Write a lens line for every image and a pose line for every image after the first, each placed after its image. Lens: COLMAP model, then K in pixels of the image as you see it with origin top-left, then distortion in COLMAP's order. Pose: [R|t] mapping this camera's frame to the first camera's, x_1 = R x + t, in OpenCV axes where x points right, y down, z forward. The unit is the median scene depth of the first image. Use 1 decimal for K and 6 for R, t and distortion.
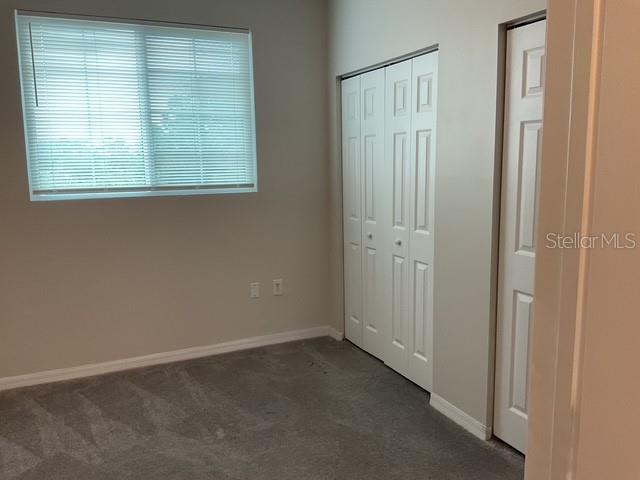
lens RADIAL K [[544.7, 0, 320.0], [0, 544.7, 240.0], [0, 0, 1]] dist [0.149113, -0.192371]
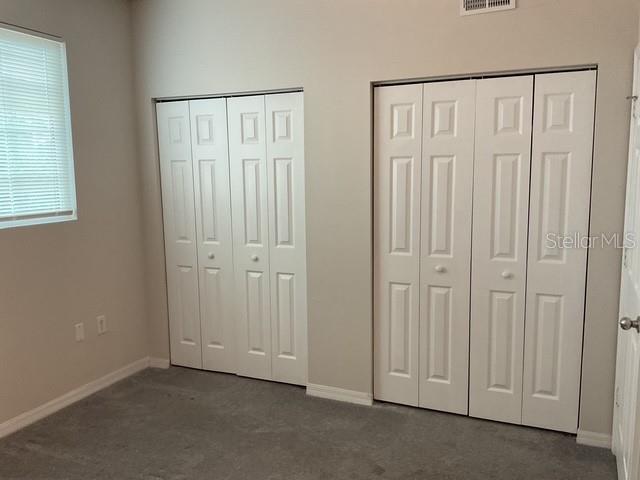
lens RADIAL K [[544.7, 0, 320.0], [0, 544.7, 240.0], [0, 0, 1]] dist [0.149113, -0.192371]
pose [[0.756004, -0.078165, 0.649883, -0.429401], [0.097978, 0.995172, 0.005717, -0.024010], [-0.647192, 0.059352, 0.760013, 0.077309]]
